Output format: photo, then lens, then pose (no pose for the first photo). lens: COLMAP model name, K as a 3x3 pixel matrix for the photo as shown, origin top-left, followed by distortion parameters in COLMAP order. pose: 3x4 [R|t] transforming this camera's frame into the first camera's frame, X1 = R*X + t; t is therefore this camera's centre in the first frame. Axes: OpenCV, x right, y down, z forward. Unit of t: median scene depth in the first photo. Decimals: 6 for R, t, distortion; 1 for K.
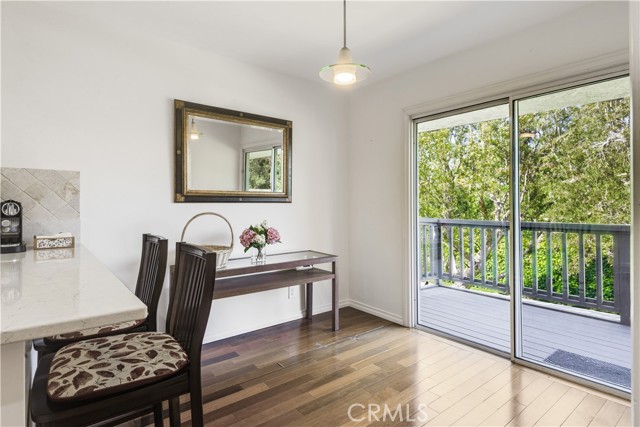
lens RADIAL K [[344.3, 0, 310.7], [0, 344.3, 202.3], [0, 0, 1]] dist [0.018983, -0.006963]
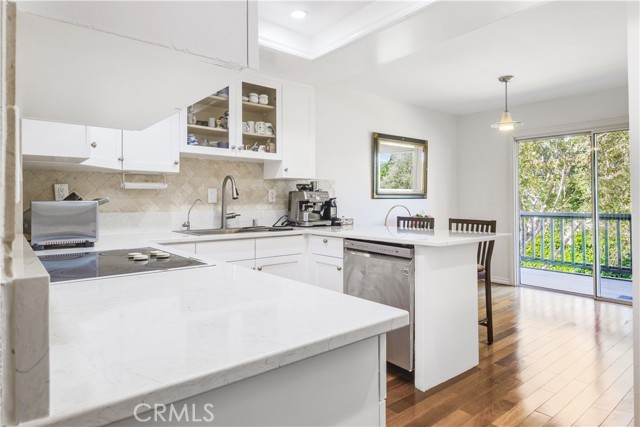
lens RADIAL K [[384.4, 0, 307.7], [0, 384.4, 192.7], [0, 0, 1]] dist [-0.000783, 0.000132]
pose [[0.999994, 0.001058, -0.003287, -0.673160], [-0.001090, 0.999951, -0.009879, -0.008790], [0.003277, 0.009883, 0.999946, -0.711918]]
